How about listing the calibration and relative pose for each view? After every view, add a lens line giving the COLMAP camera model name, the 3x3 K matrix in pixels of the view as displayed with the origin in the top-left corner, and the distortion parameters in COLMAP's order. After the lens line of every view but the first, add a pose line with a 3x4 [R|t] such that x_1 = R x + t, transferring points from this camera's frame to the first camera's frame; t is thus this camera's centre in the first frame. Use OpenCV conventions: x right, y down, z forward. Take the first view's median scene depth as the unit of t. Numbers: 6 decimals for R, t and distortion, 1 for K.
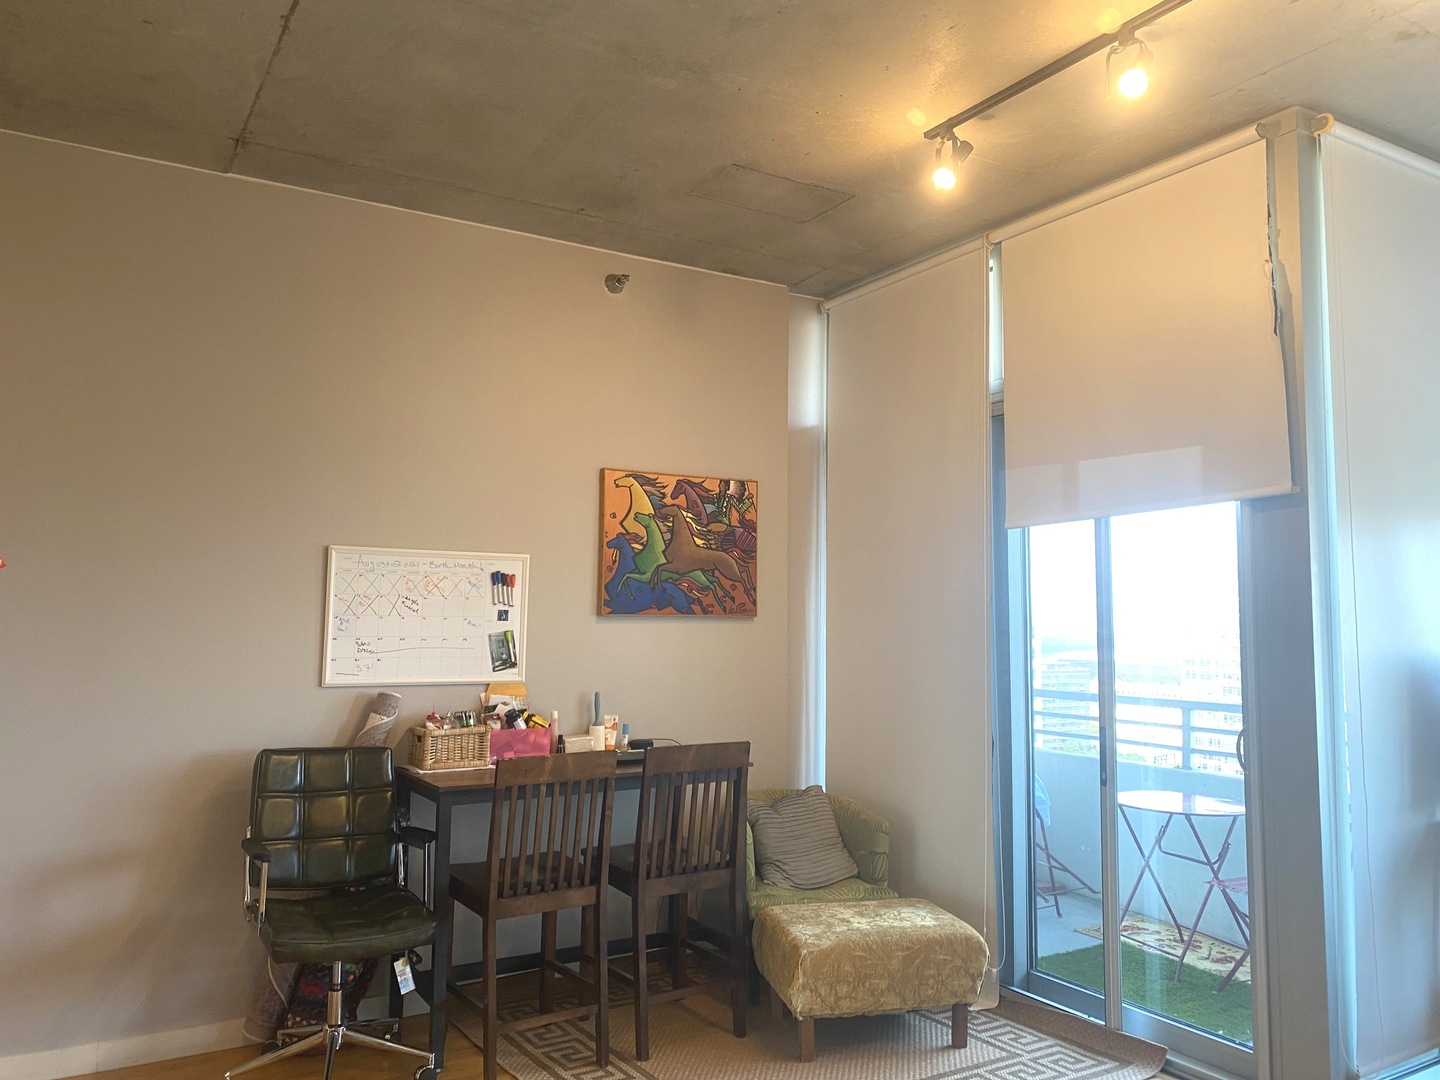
lens RADIAL K [[1106.9, 0, 723.7], [0, 1106.9, 522.5], [0, 0, 1]] dist [0.048684, -0.055655]
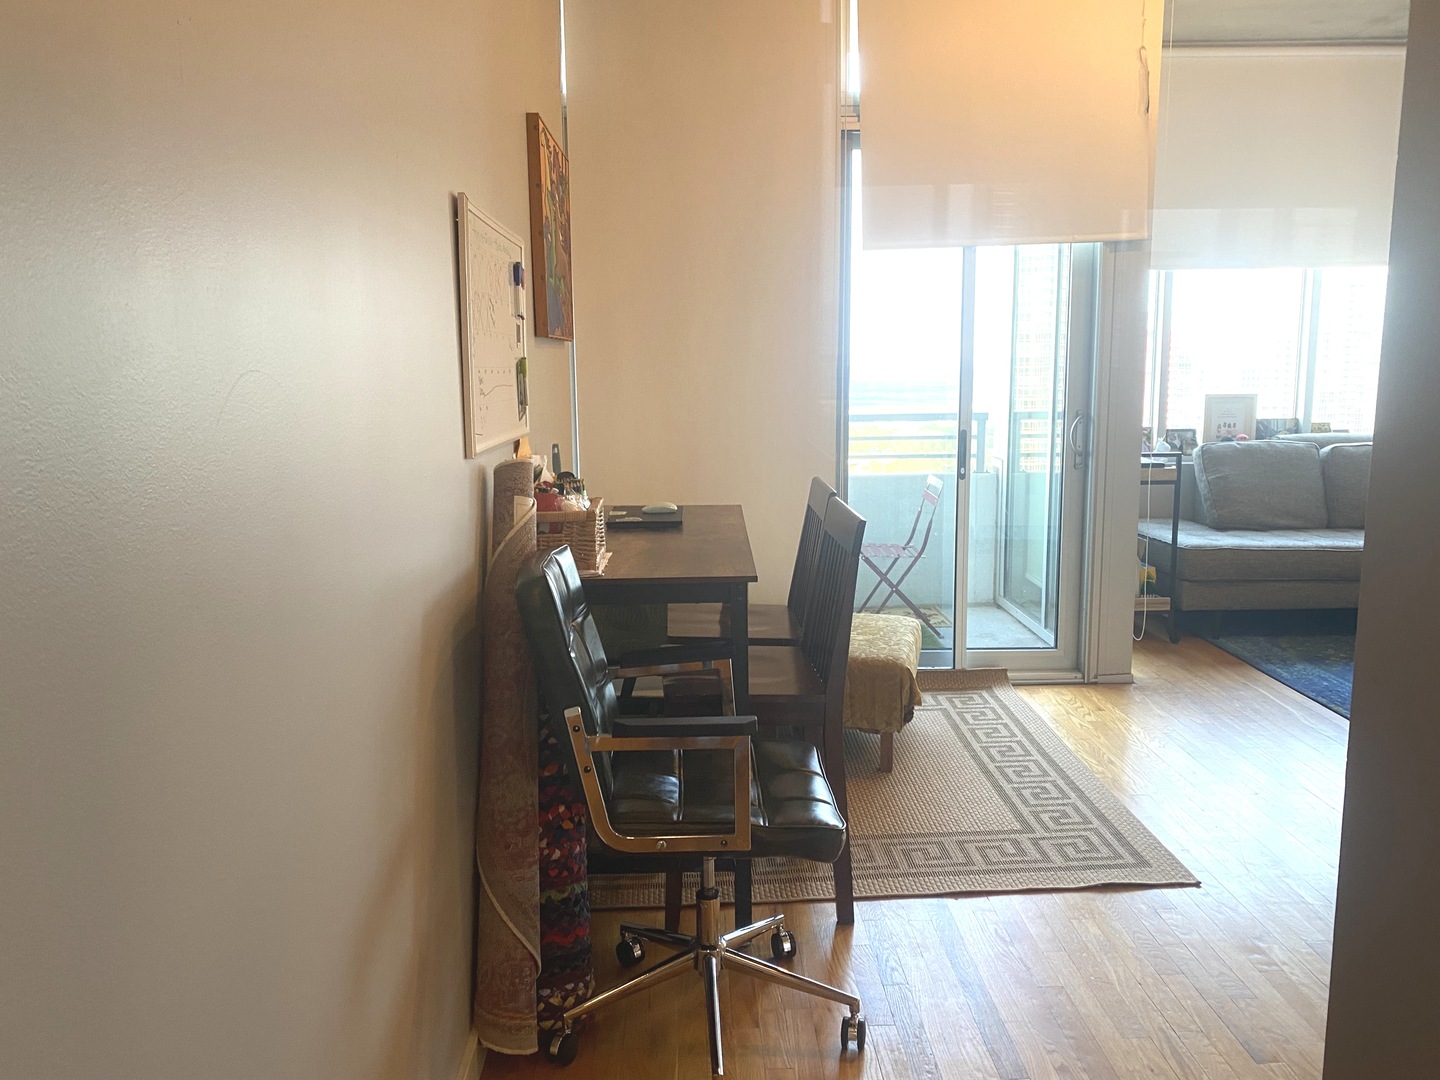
lens RADIAL K [[1106.9, 0, 722.9], [0, 1106.9, 521.8], [0, 0, 1]] dist [0.048684, -0.055655]
pose [[0.492312, -0.138711, 0.859295, -0.830443], [-0.064892, 0.978624, 0.195151, 0.068568], [-0.867997, -0.151836, 0.472787, 0.675301]]
